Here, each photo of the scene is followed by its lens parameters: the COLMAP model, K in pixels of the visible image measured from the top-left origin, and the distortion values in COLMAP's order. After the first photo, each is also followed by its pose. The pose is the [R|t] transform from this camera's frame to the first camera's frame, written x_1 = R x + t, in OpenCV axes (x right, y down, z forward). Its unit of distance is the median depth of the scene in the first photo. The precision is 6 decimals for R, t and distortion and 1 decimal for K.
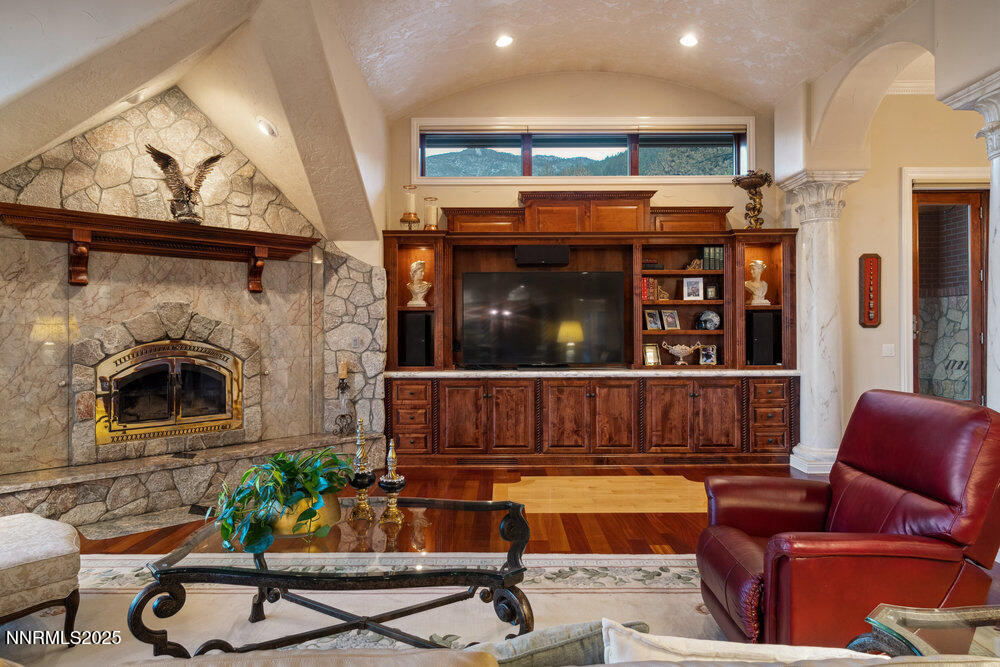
lens RADIAL K [[603.1, 0, 502.5], [0, 603.1, 331.1], [0, 0, 1]] dist [-0.005658, 0.005278]
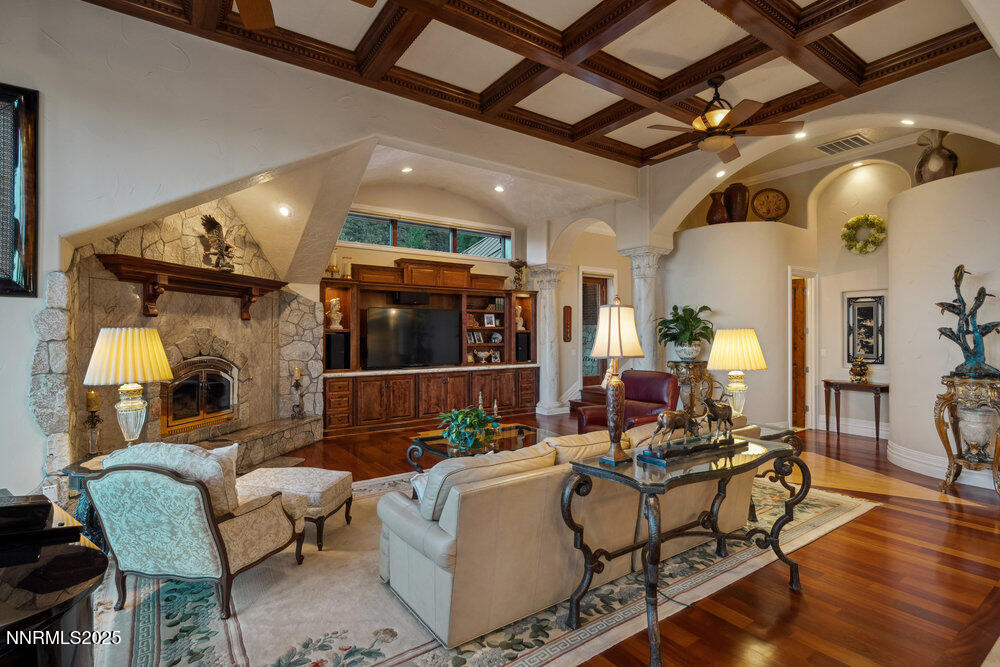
lens RADIAL K [[479.6, 0, 500.9], [0, 479.6, 331.8], [0, 0, 1]] dist [-0.003935, -0.000246]
pose [[0.821777, 0.006008, 0.569777, -0.509395], [-0.002665, 0.999974, -0.006700, -0.028973], [-0.569802, 0.003987, 0.821772, -0.214091]]
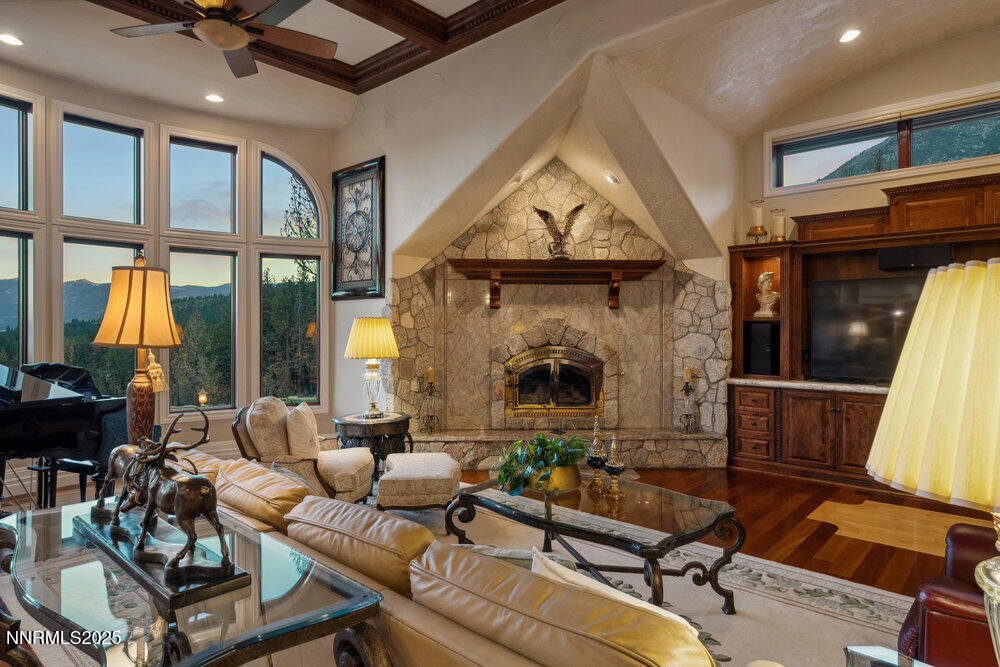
lens RADIAL K [[582.9, 0, 500.5], [0, 582.9, 331.2], [0, 0, 1]] dist [0.001673, 0.000206]
pose [[0.742340, 0.006200, -0.669995, 0.202028], [-0.003875, 0.999980, 0.004960, -0.020416], [0.670013, -0.001086, 0.742349, -0.042255]]
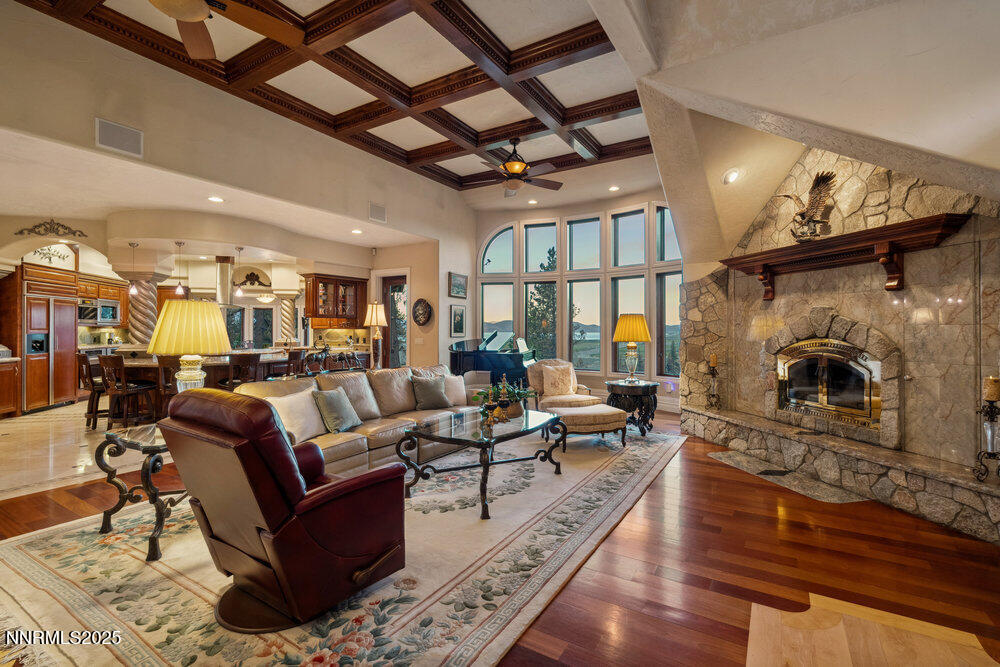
lens RADIAL K [[455.2, 0, 502.5], [0, 455.2, 330.4], [0, 0, 1]] dist [-0.000017, 0.000034]
pose [[-0.523084, 0.006349, -0.852257, 0.472286], [0.001705, 0.999978, 0.006403, -0.006684], [0.852279, 0.001897, -0.523084, 0.780553]]
